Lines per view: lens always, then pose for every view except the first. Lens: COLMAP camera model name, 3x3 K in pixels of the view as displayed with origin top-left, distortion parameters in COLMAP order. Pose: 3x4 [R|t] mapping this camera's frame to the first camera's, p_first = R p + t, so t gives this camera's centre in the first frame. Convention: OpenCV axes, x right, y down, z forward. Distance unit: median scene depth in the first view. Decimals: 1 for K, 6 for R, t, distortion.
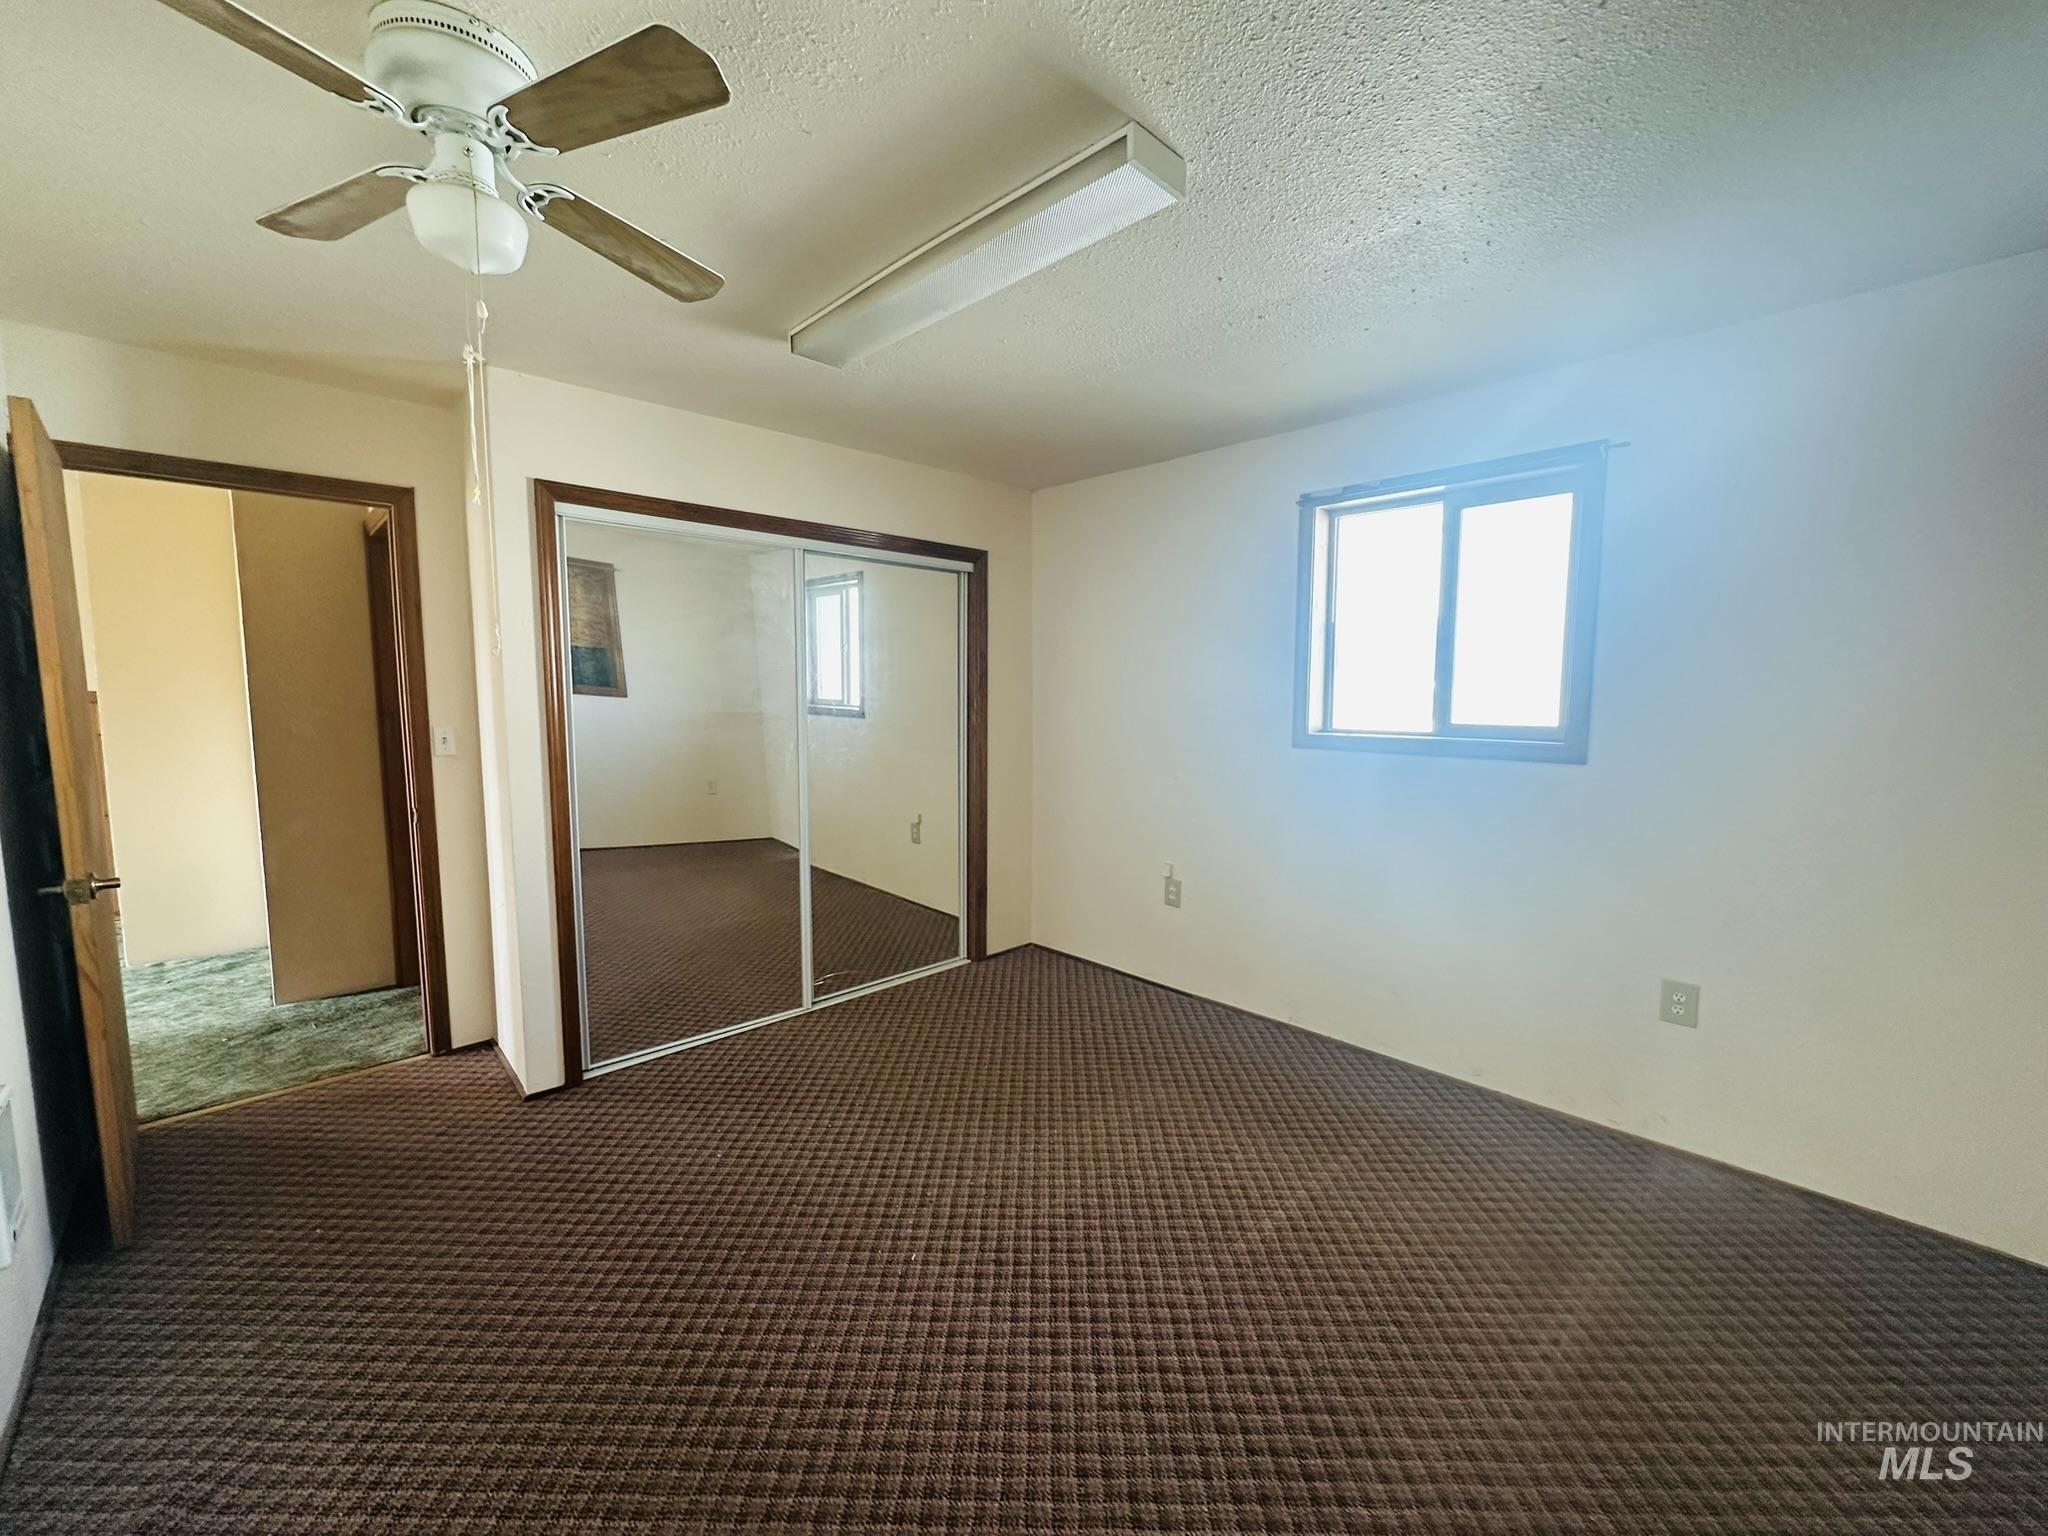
lens RADIAL K [[813.3, 0, 1030.9], [0, 813.3, 769.5], [0, 0, 1]] dist [-0.001995, 0.000204]
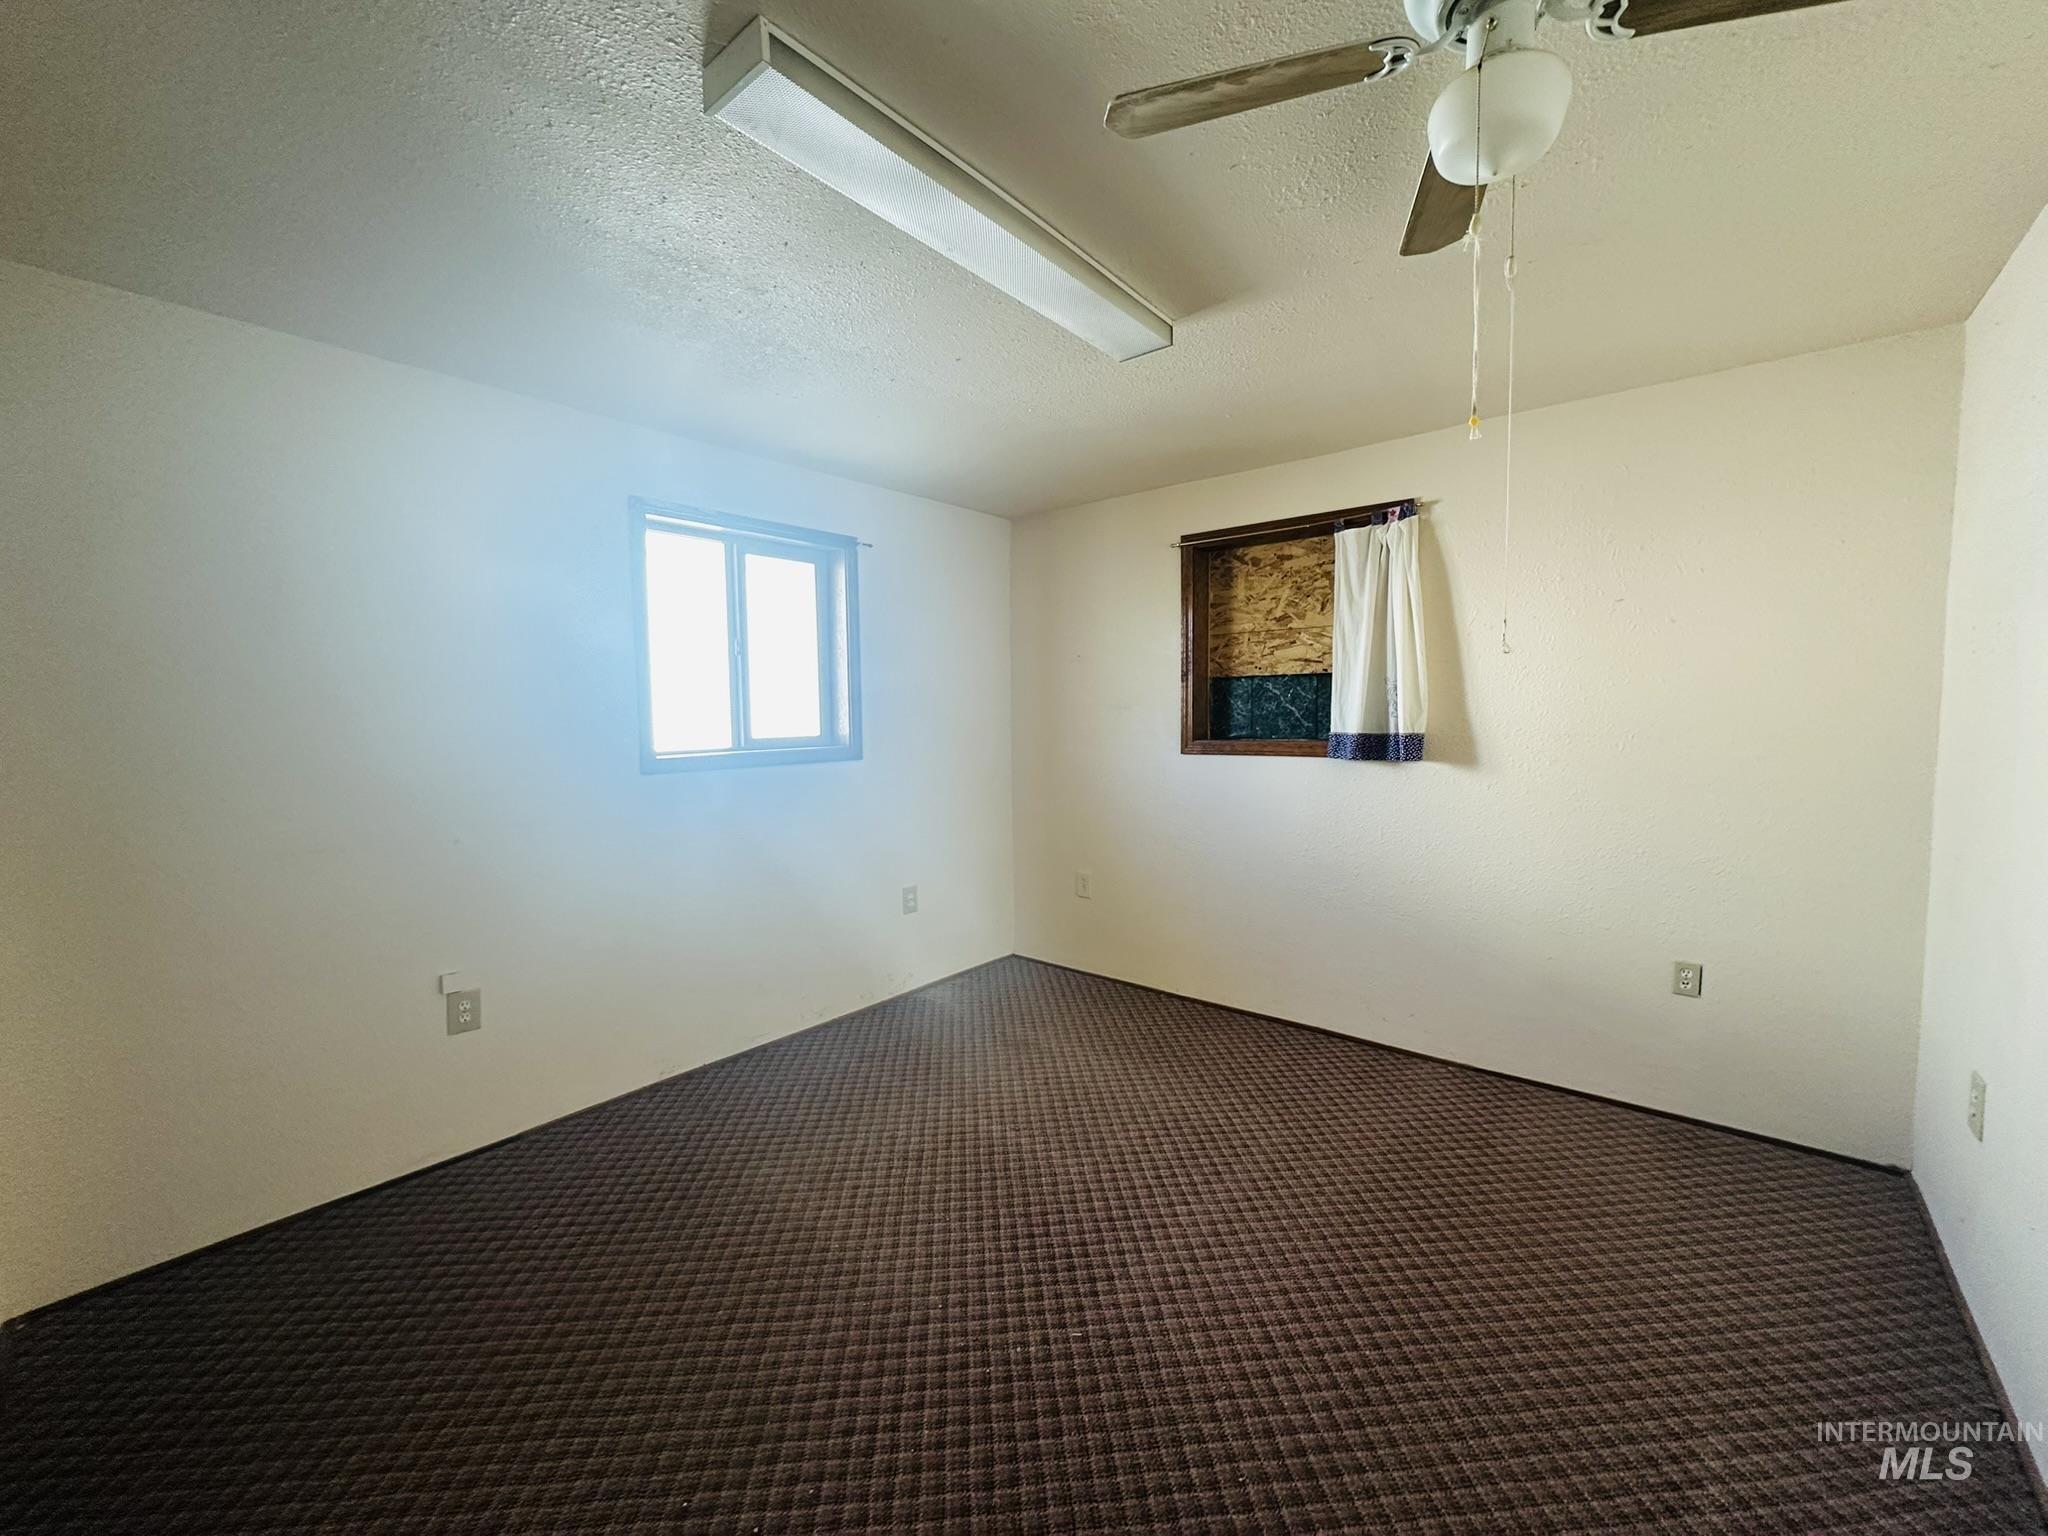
lens RADIAL K [[813.3, 0, 1030.9], [0, 813.3, 769.5], [0, 0, 1]] dist [-0.001995, 0.000204]
pose [[-0.103820, -0.073348, 0.991888, -0.767791], [0.114370, 0.989781, 0.085163, -0.075318], [-0.987998, 0.122284, -0.094370, 0.829726]]
